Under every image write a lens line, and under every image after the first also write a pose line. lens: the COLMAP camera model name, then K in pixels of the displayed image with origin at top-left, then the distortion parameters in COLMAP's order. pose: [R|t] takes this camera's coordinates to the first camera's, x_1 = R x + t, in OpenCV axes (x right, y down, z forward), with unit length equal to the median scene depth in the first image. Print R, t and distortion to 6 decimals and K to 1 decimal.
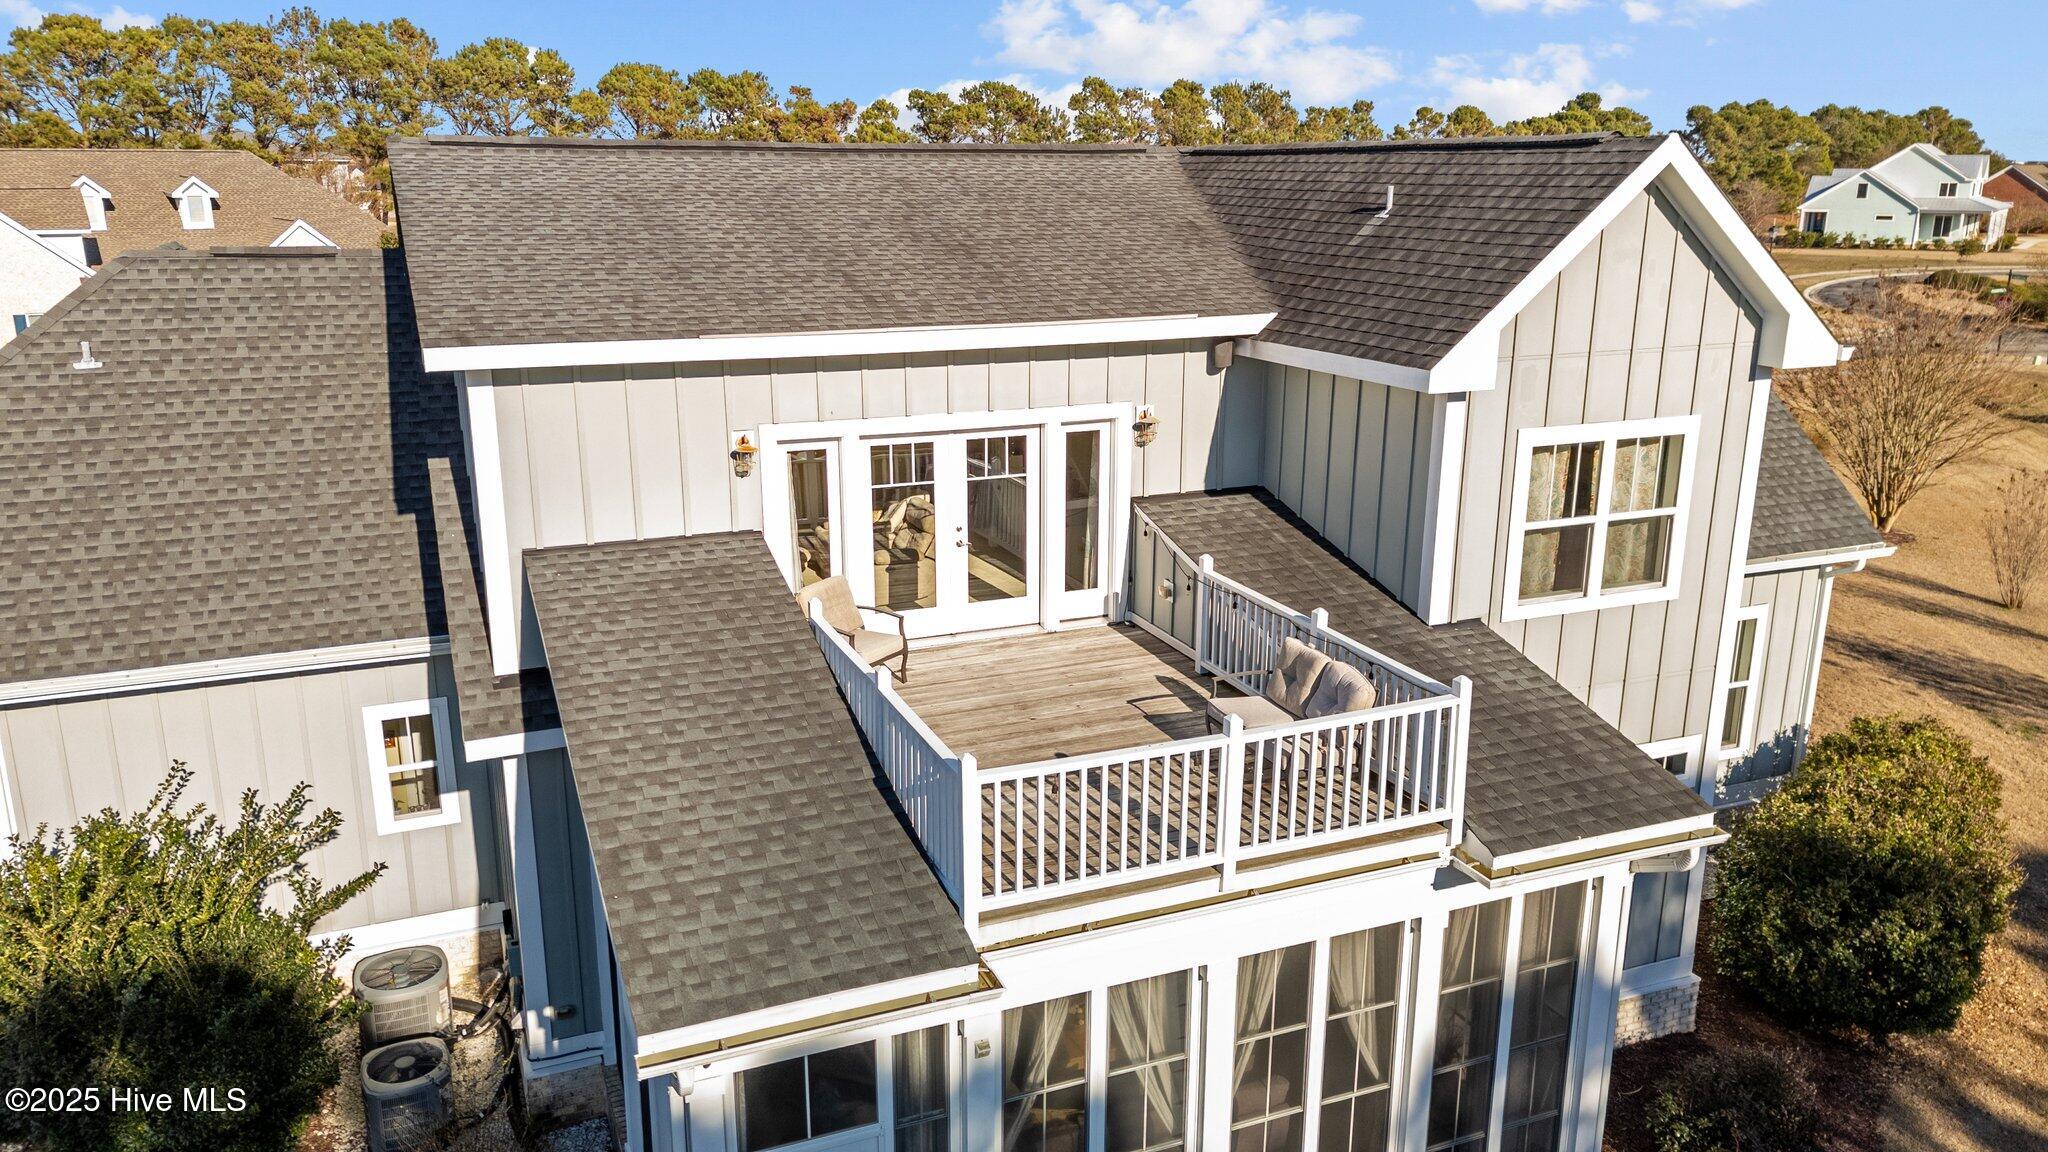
lens RADIAL K [[1495.3, 0, 1024.8], [0, 1495.3, 564.3], [0, 0, 1]] dist [0.053960, -0.044420]
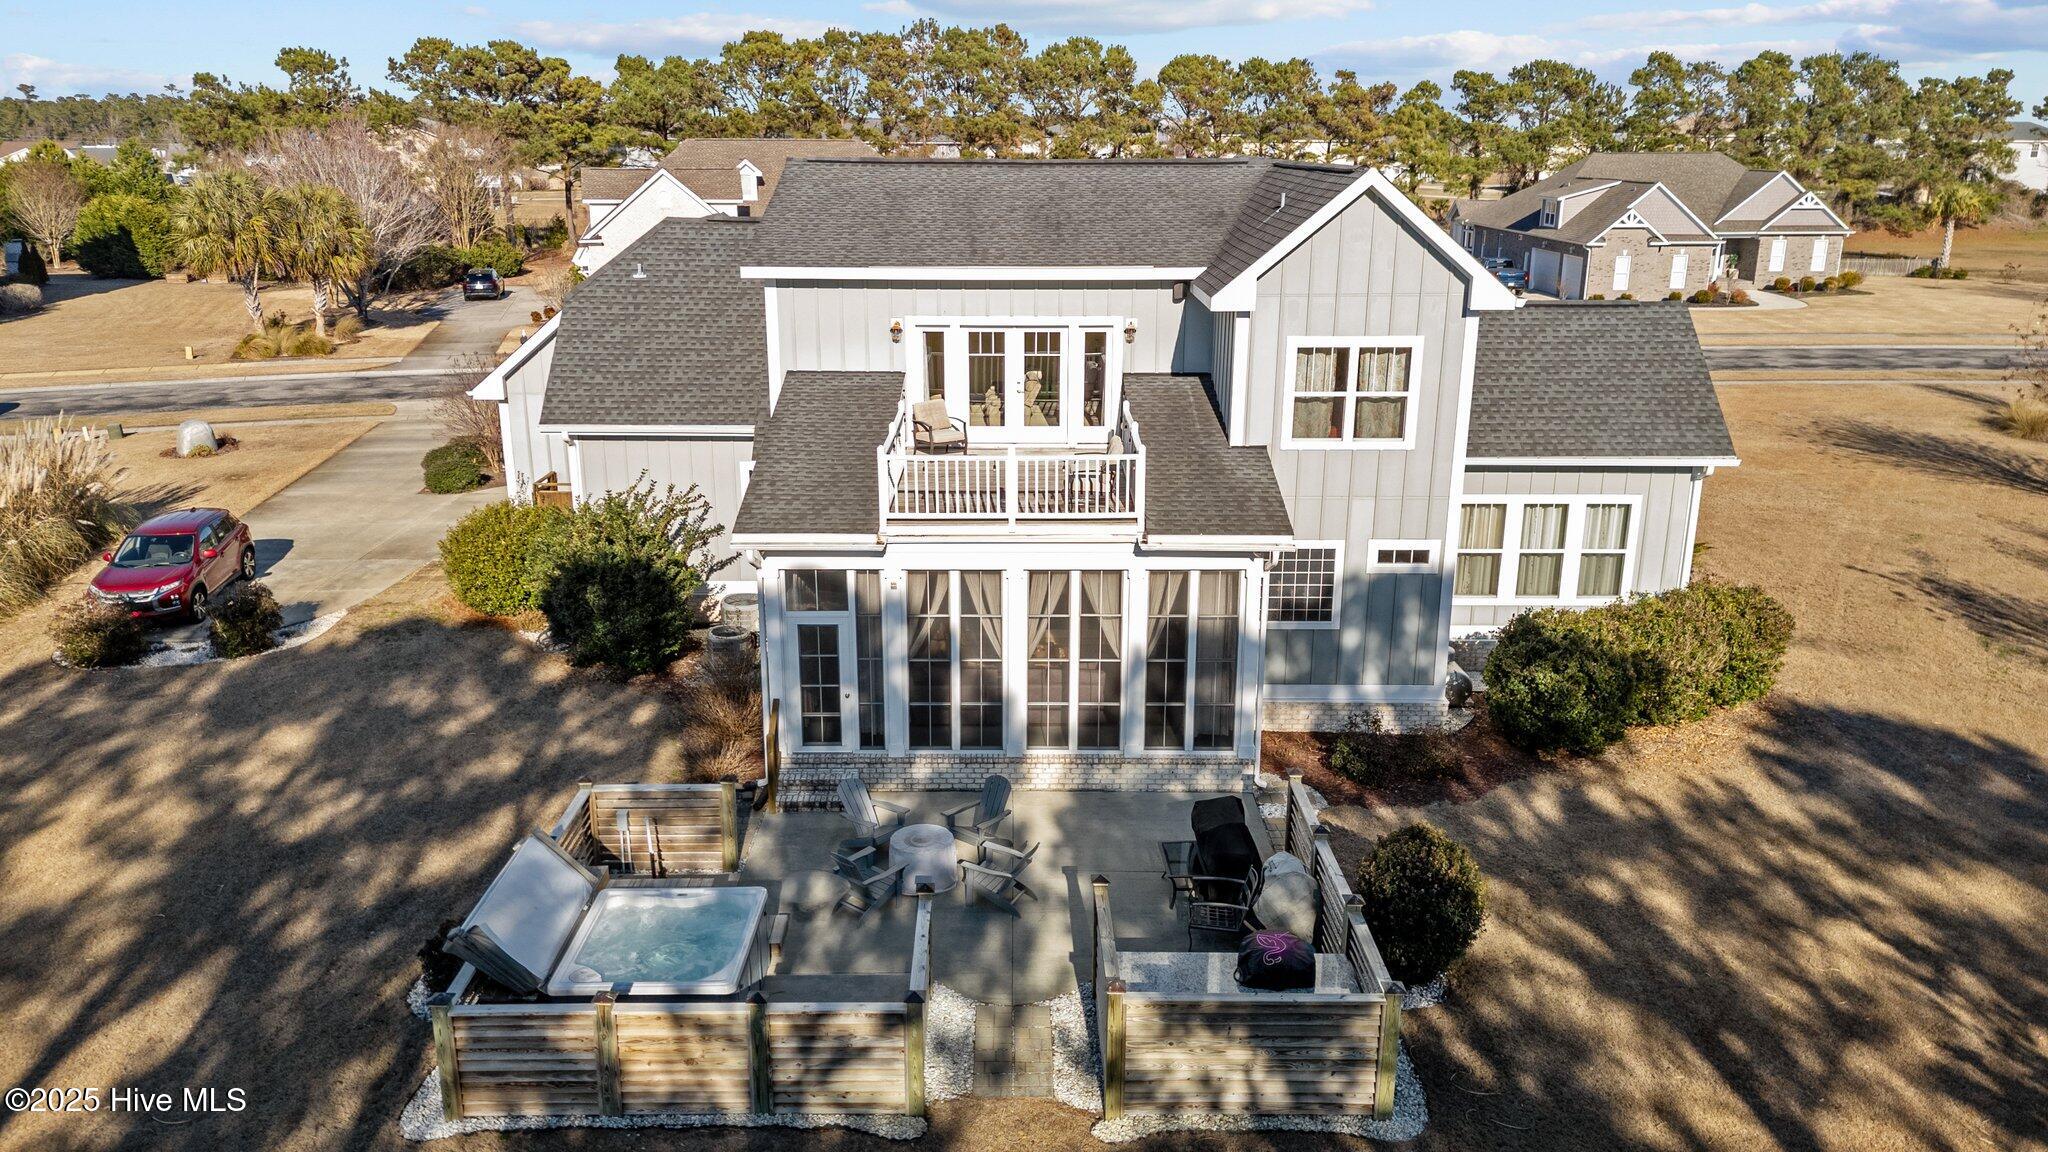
lens RADIAL K [[1495.3, 0, 1026.3], [0, 1495.3, 566.2], [0, 0, 1]] dist [0.053960, -0.044420]
pose [[0.922088, 0.107452, -0.371764, 0.580270], [-0.100492, 0.994208, 0.038109, 0.112067], [0.373705, 0.002220, 0.927545, -0.585111]]
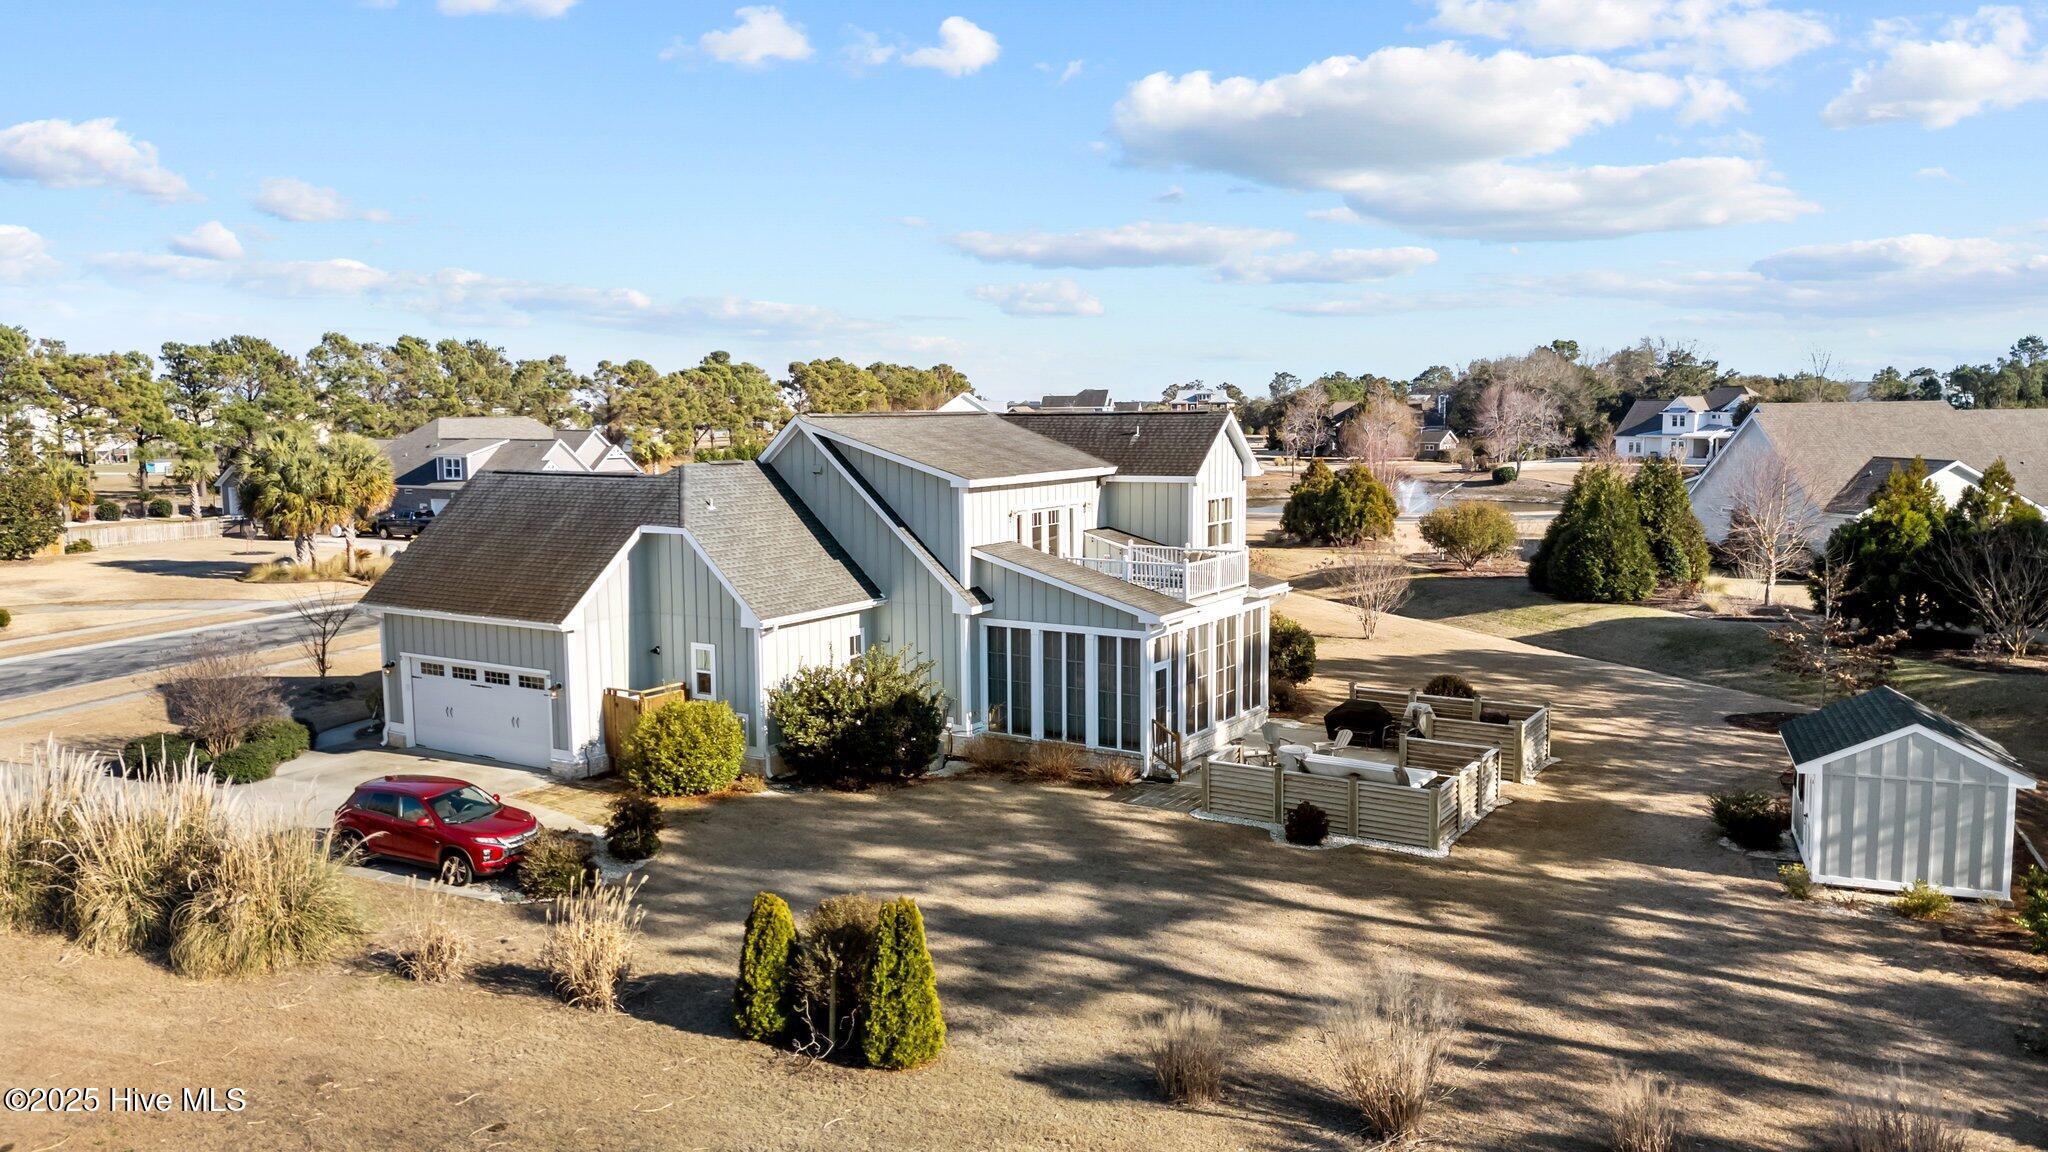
lens RADIAL K [[1495.3, 0, 1021.4], [0, 1495.3, 569.0], [0, 0, 1]] dist [0.053960, -0.044420]
pose [[0.820160, -0.071937, 0.567594, -1.538238], [0.156091, 0.982564, -0.101017, 0.277802], [-0.550430, 0.171446, 0.817088, -1.186170]]
